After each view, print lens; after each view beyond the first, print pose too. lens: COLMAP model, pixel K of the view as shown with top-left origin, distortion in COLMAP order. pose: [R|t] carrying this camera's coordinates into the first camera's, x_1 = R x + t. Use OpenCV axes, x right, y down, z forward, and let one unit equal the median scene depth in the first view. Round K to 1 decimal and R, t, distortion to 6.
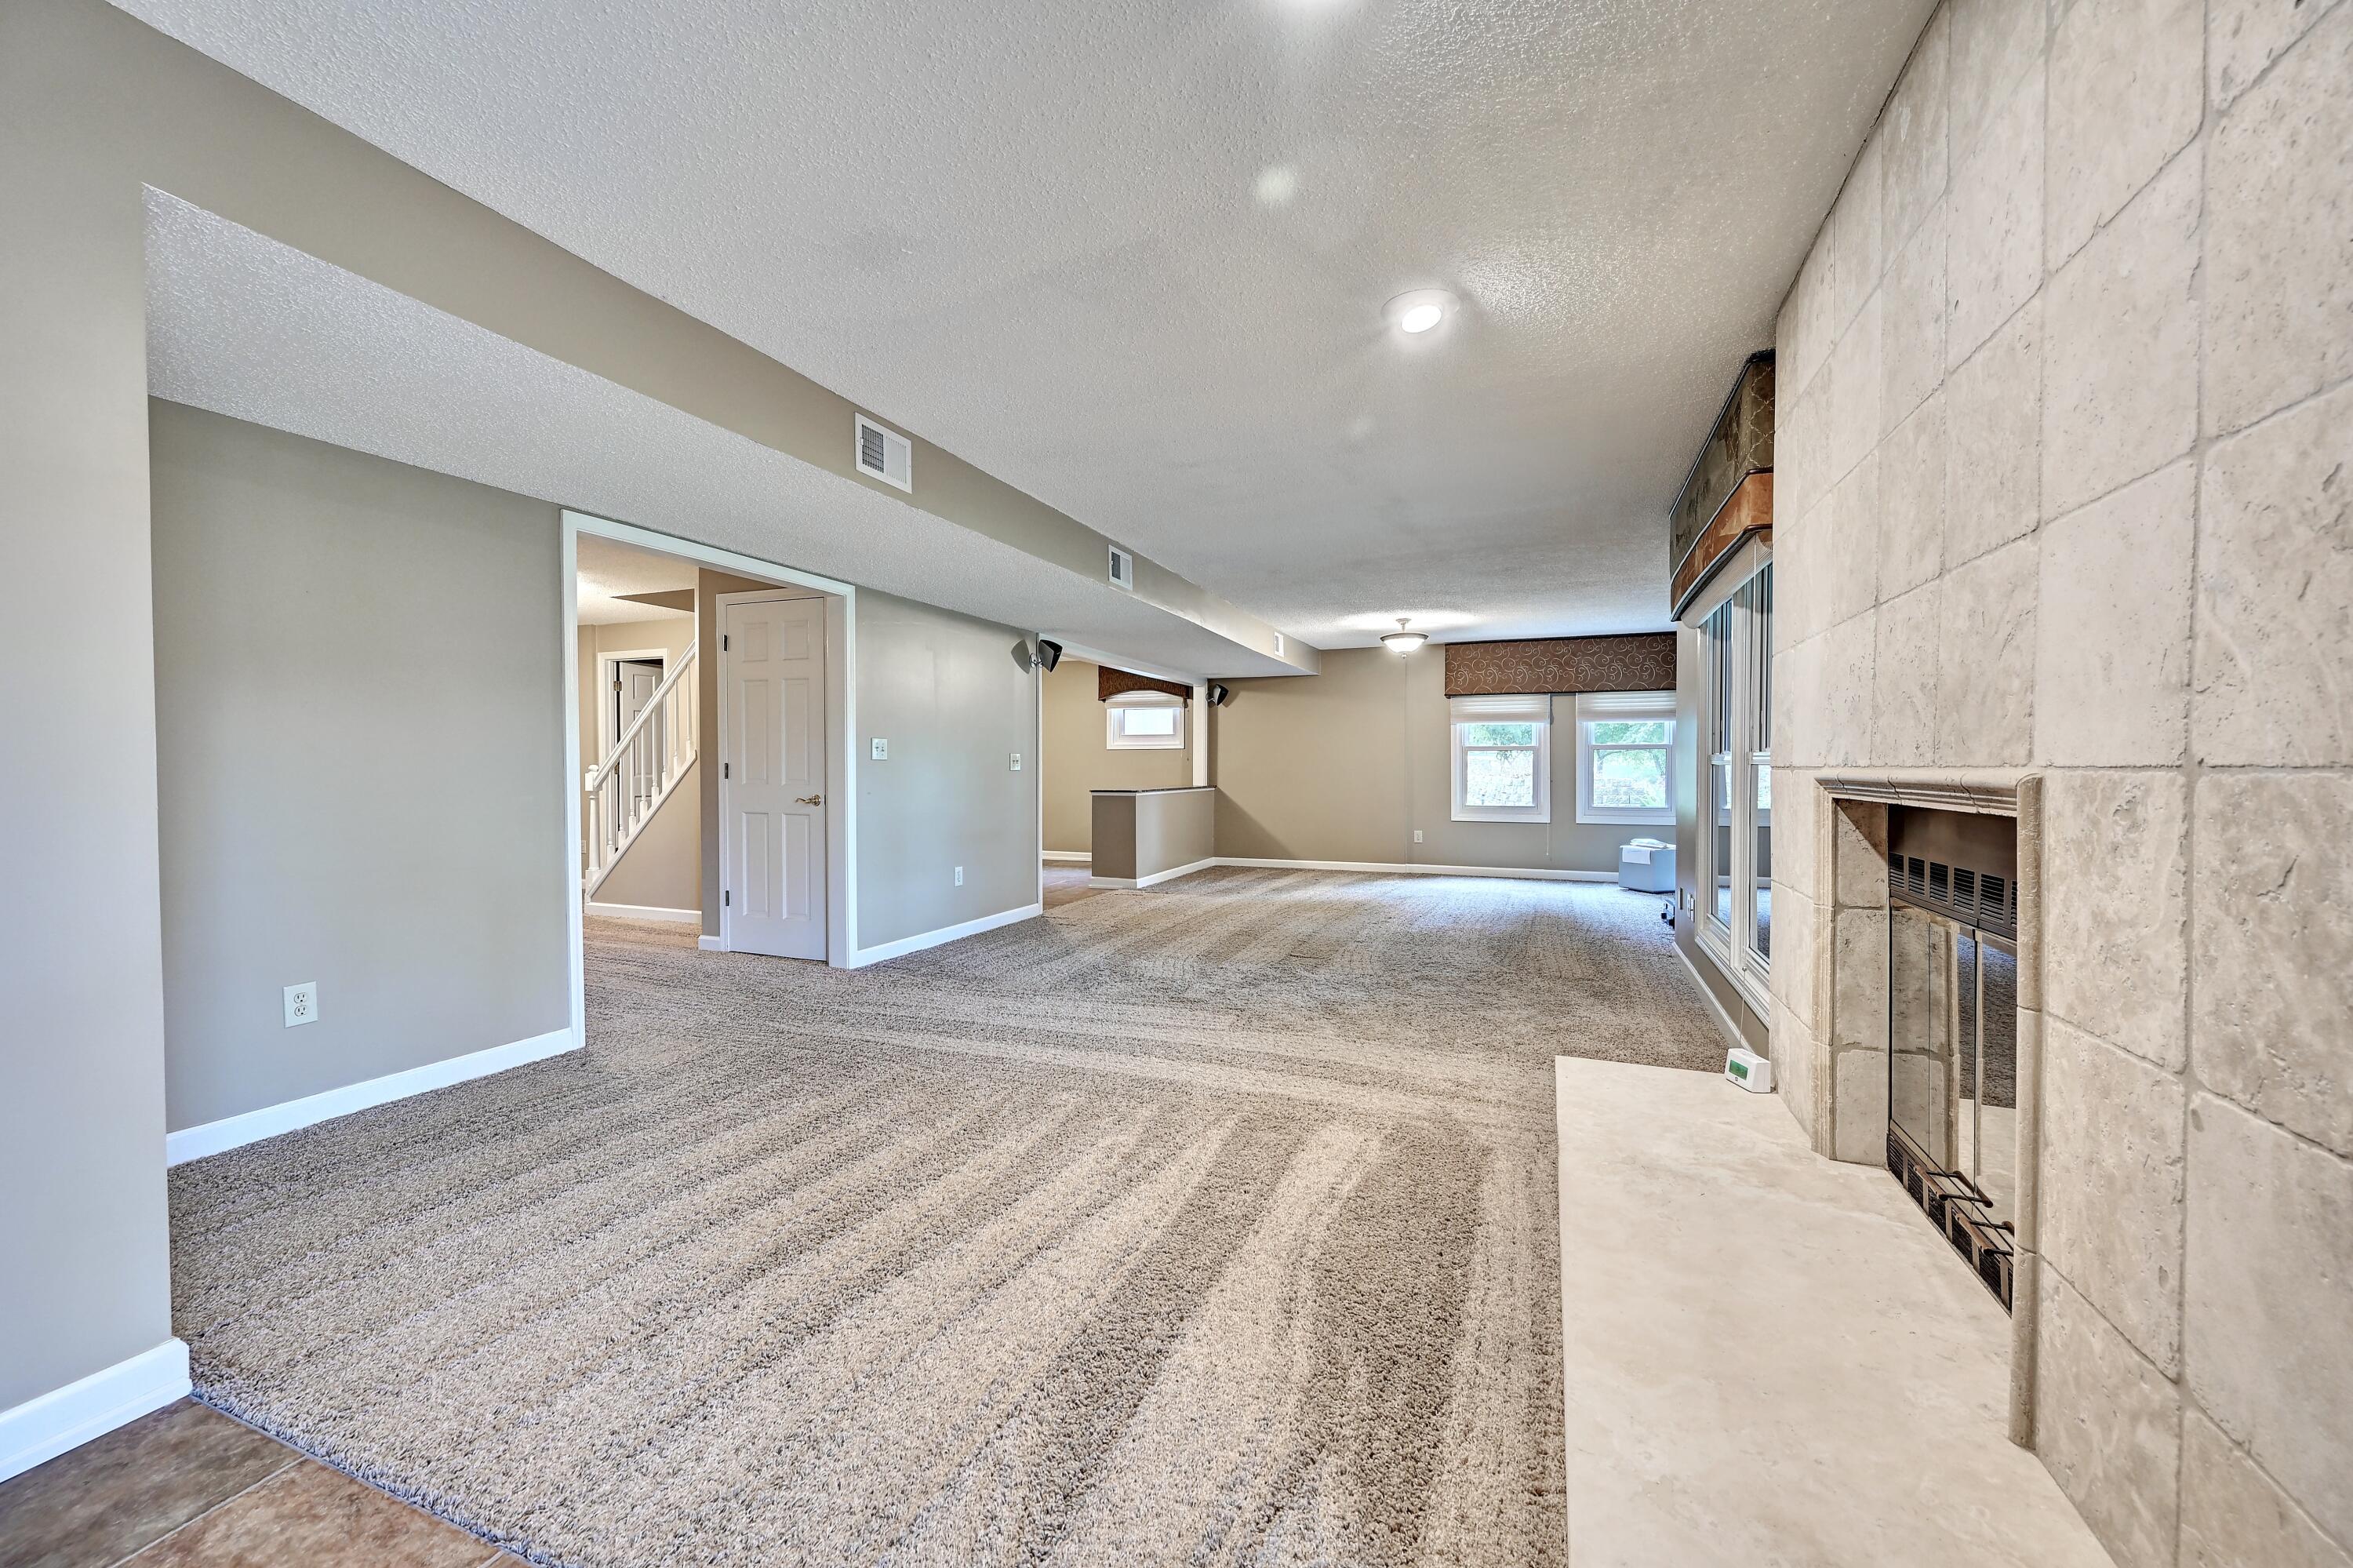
lens RADIAL K [[919.1, 0, 1177.9], [0, 919.1, 779.1], [0, 0, 1]] dist [-0.002993, 0.000510]
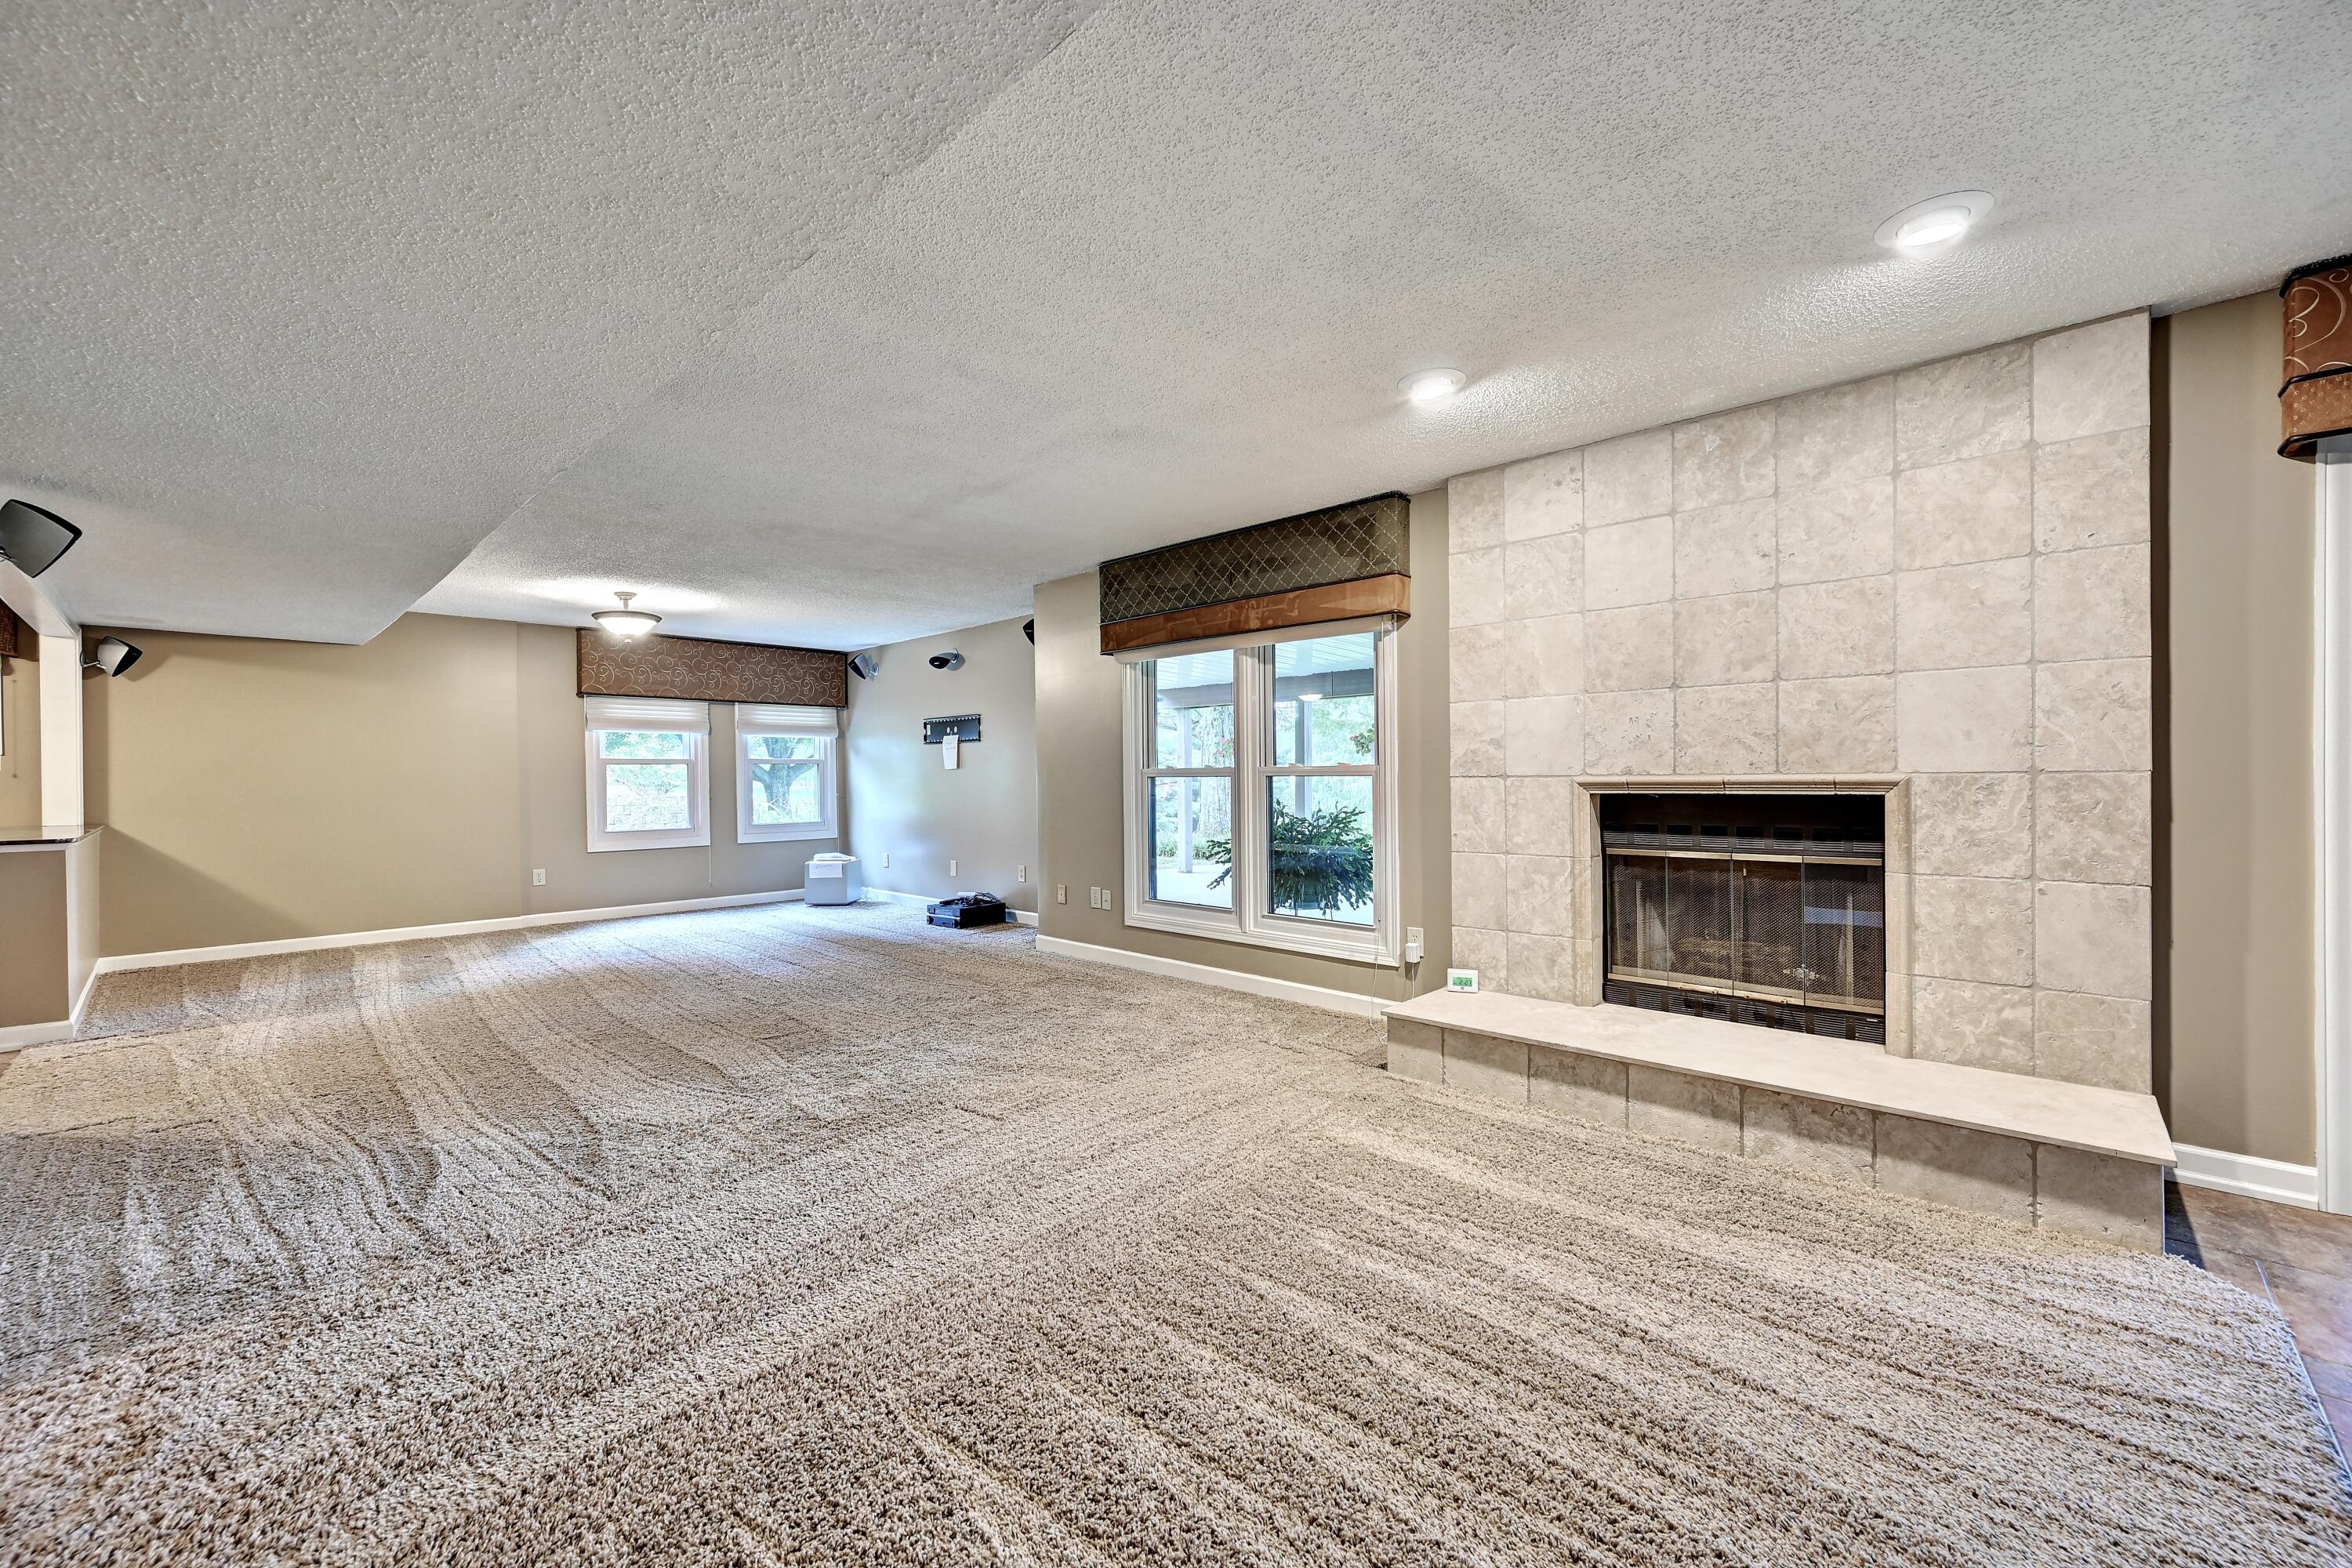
lens RADIAL K [[918.6, 0, 1176.1], [0, 918.6, 778.4], [0, 0, 1]] dist [-0.002993, 0.000510]
pose [[0.367716, -0.005553, 0.929922, -0.263737], [0.022795, 0.999736, -0.003044, -0.004575], [-0.929659, 0.022317, 0.367745, 0.249343]]
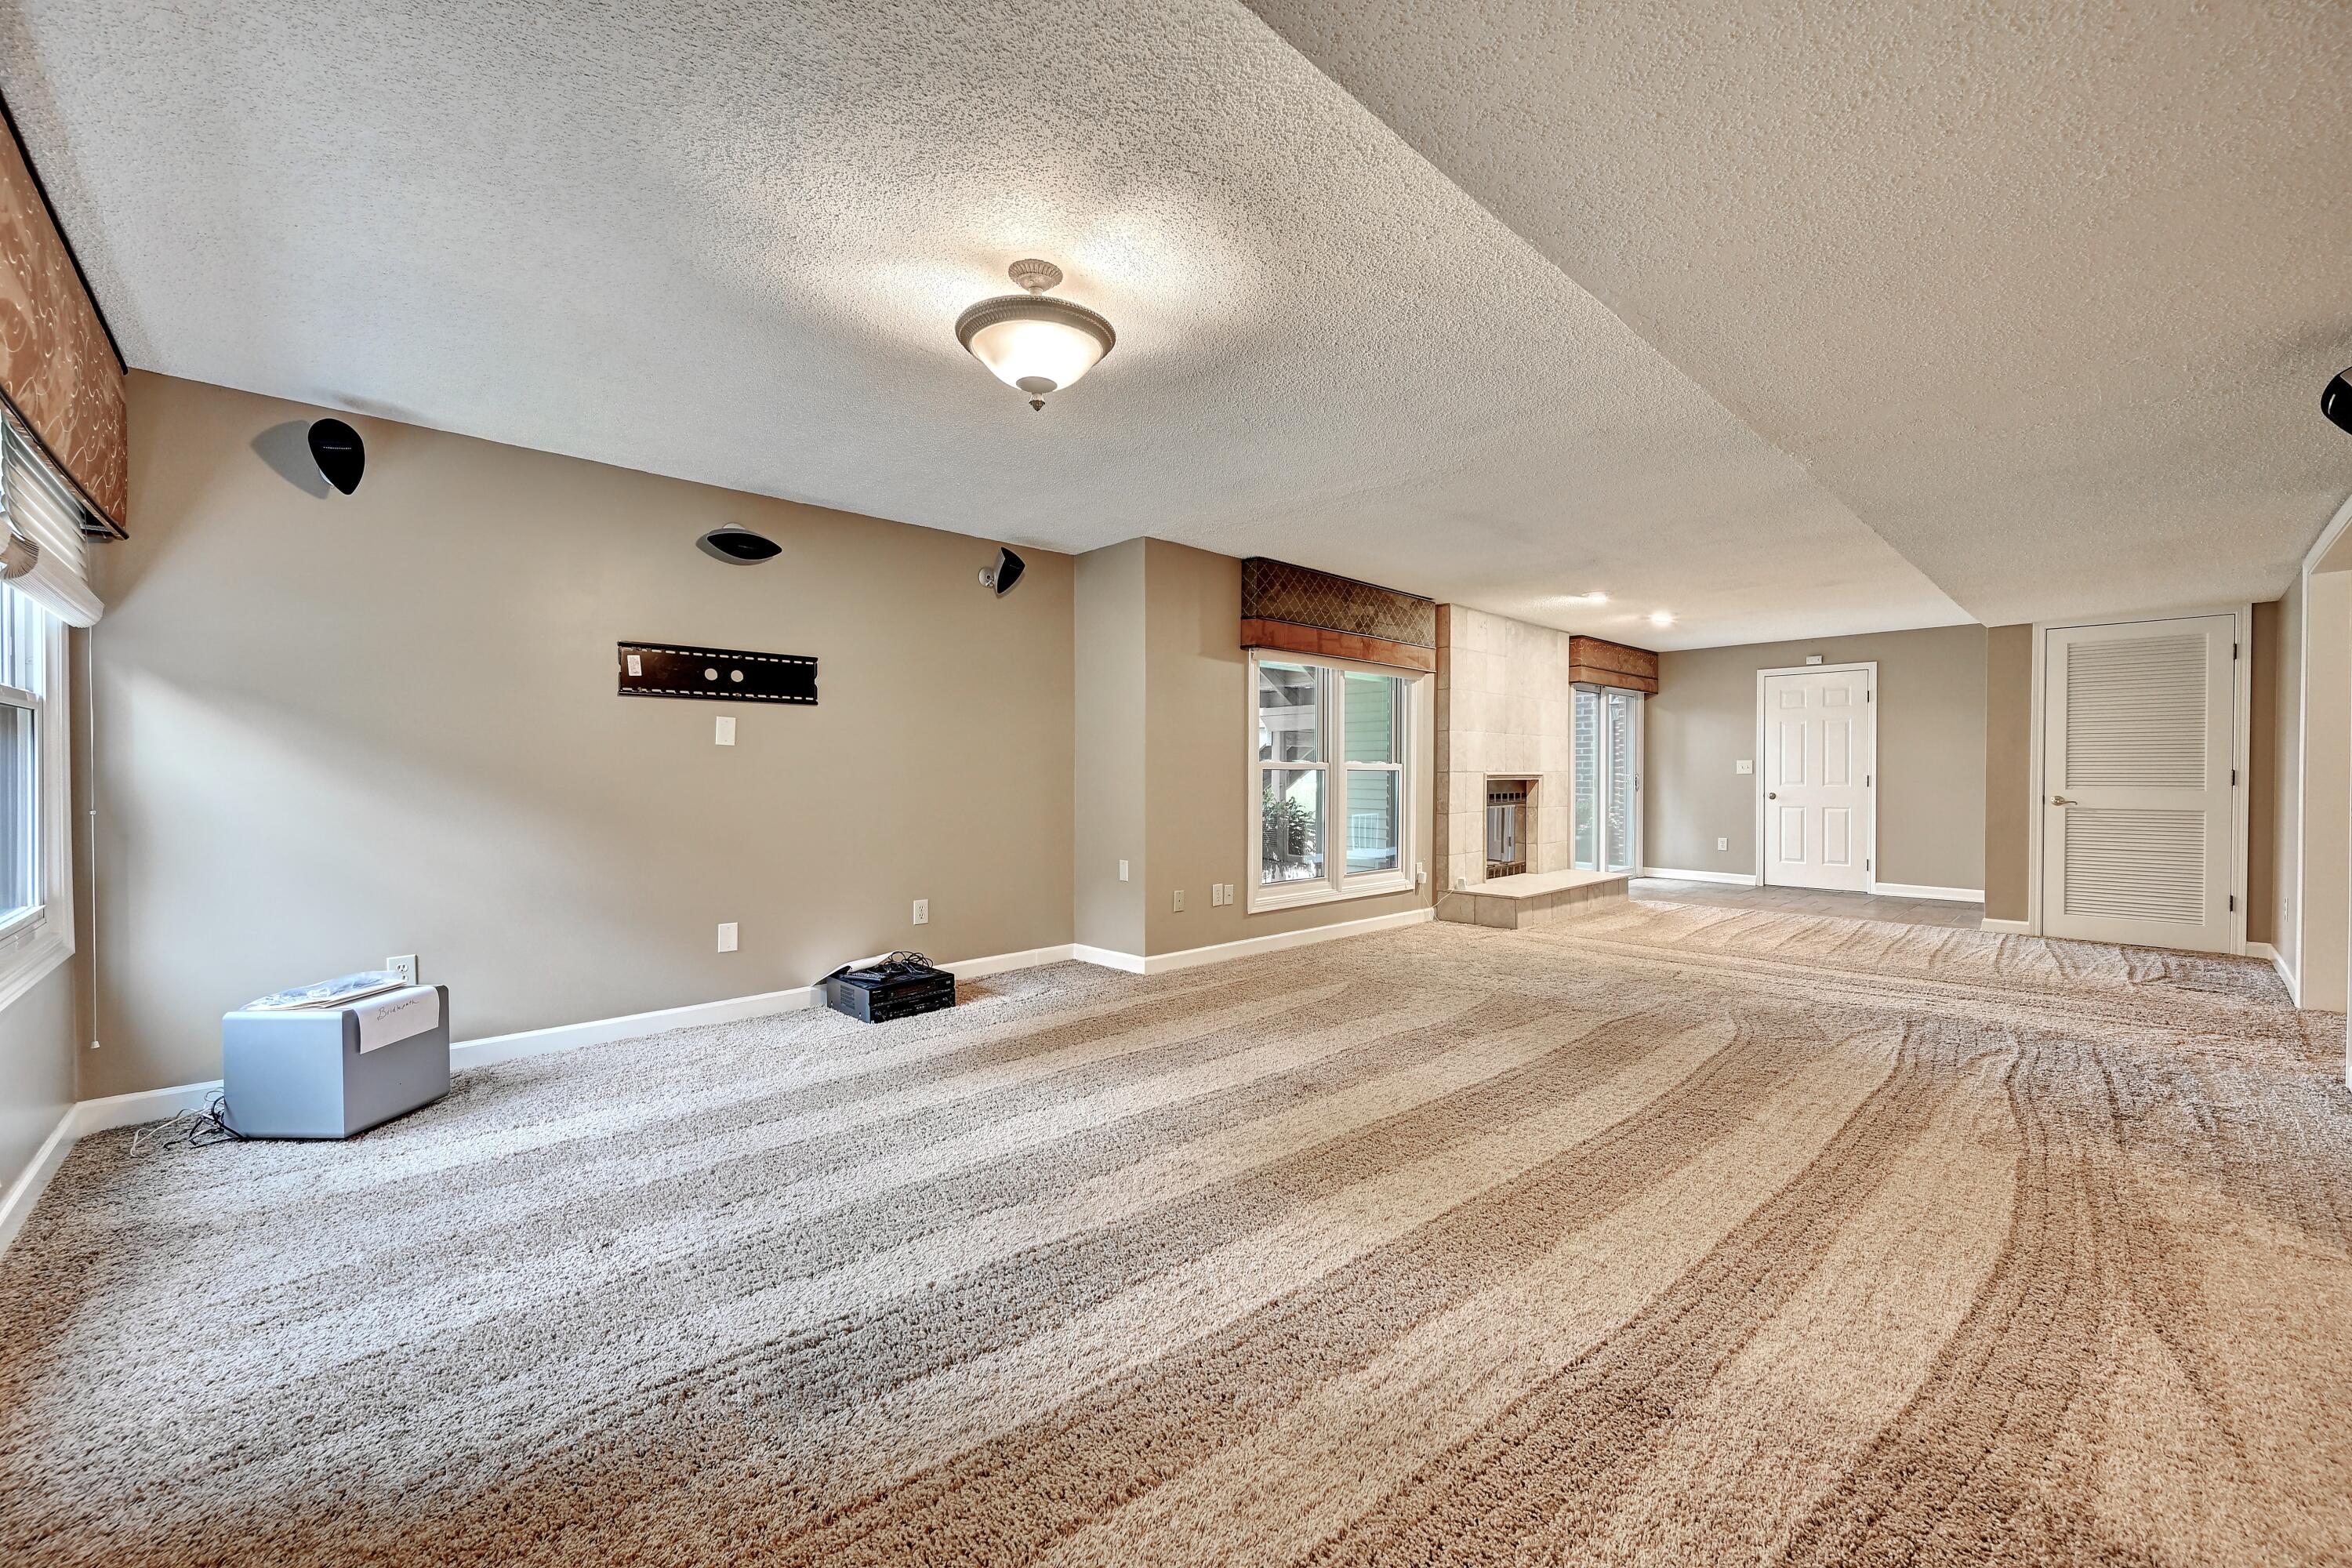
lens RADIAL K [[918.6, 0, 1173.3], [0, 918.6, 782.2], [0, 0, 1]] dist [-0.002993, 0.000510]
pose [[-0.904598, -0.005073, 0.426235, 0.007546], [0.005962, 0.999681, 0.024552, -0.012867], [-0.426223, 0.024751, -0.904279, 0.931468]]
